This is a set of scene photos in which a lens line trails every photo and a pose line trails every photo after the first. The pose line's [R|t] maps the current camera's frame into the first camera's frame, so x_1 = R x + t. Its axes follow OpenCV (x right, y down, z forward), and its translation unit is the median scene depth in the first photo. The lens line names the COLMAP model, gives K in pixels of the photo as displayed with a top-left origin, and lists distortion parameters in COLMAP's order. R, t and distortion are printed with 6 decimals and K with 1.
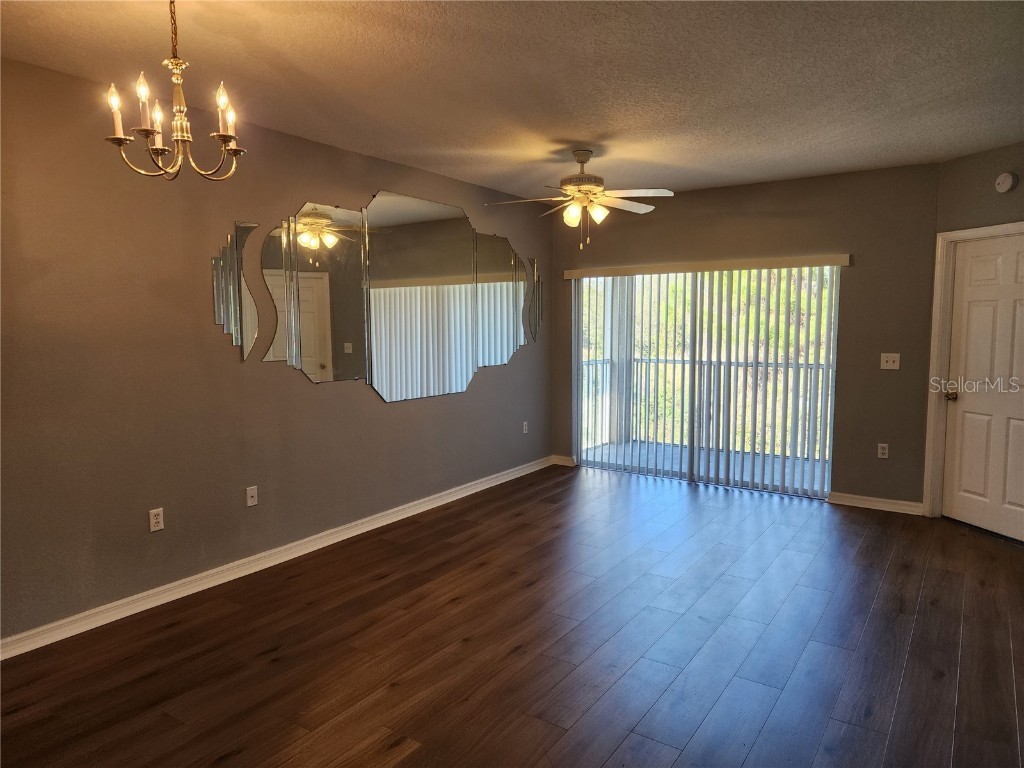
lens RADIAL K [[685.0, 0, 513.8], [0, 685.0, 380.4], [0, 0, 1]] dist [0.068334, -0.067674]
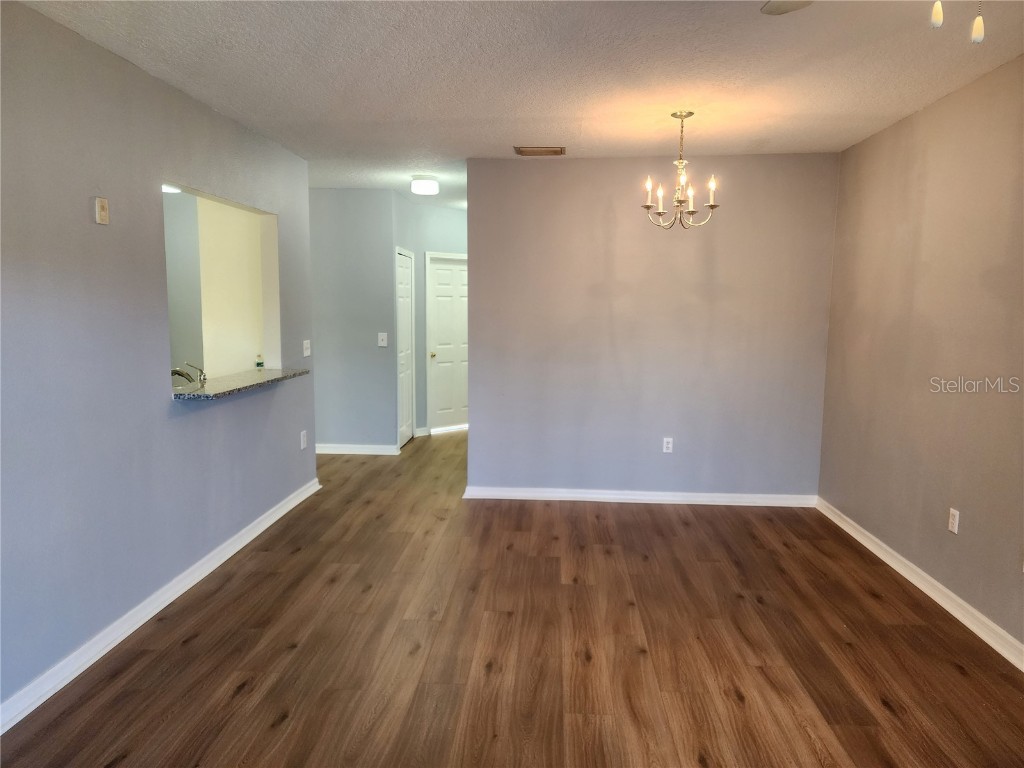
lens RADIAL K [[685.0, 0, 513.8], [0, 685.0, 380.4], [0, 0, 1]] dist [0.068334, -0.067674]
pose [[-0.860436, 0.052423, -0.506855, 0.494587], [-0.051658, 0.980595, 0.189116, -0.142411], [0.506933, 0.188906, -0.841031, 1.494292]]
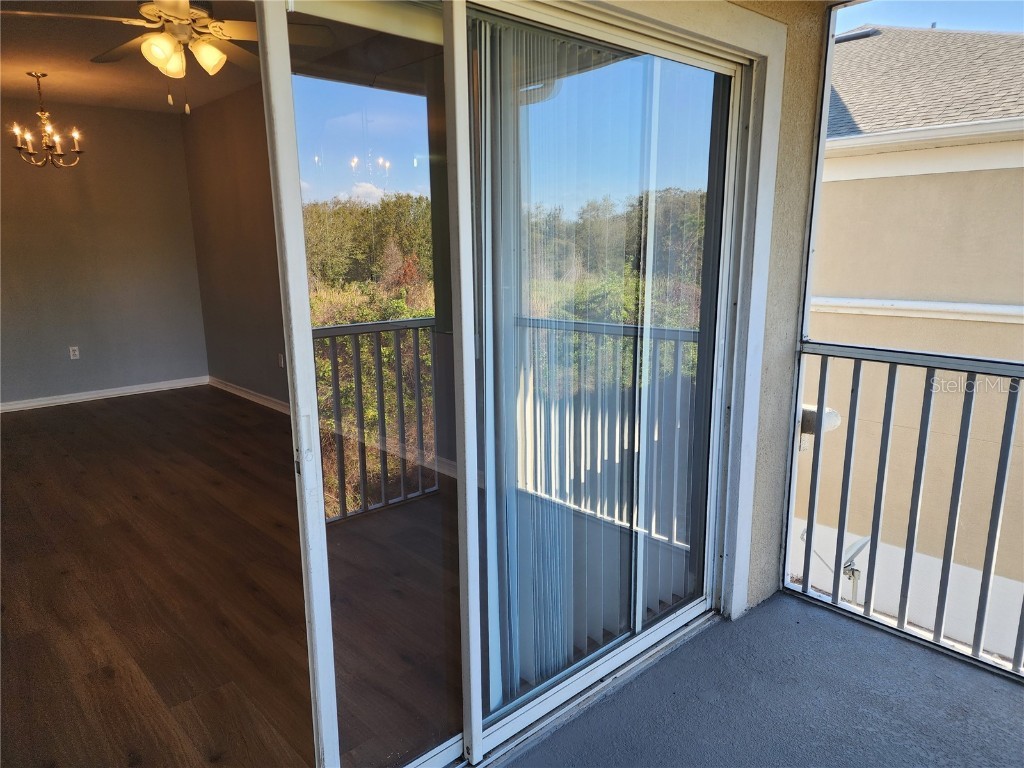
lens RADIAL K [[682.0, 0, 515.0], [0, 682.0, 389.8], [0, 0, 1]] dist [0.062008, -0.052884]
pose [[-0.222178, 0.215534, -0.950885, 0.918075], [-0.076562, 0.968392, 0.237391, -0.156269], [0.971995, 0.125545, -0.198654, 1.898954]]
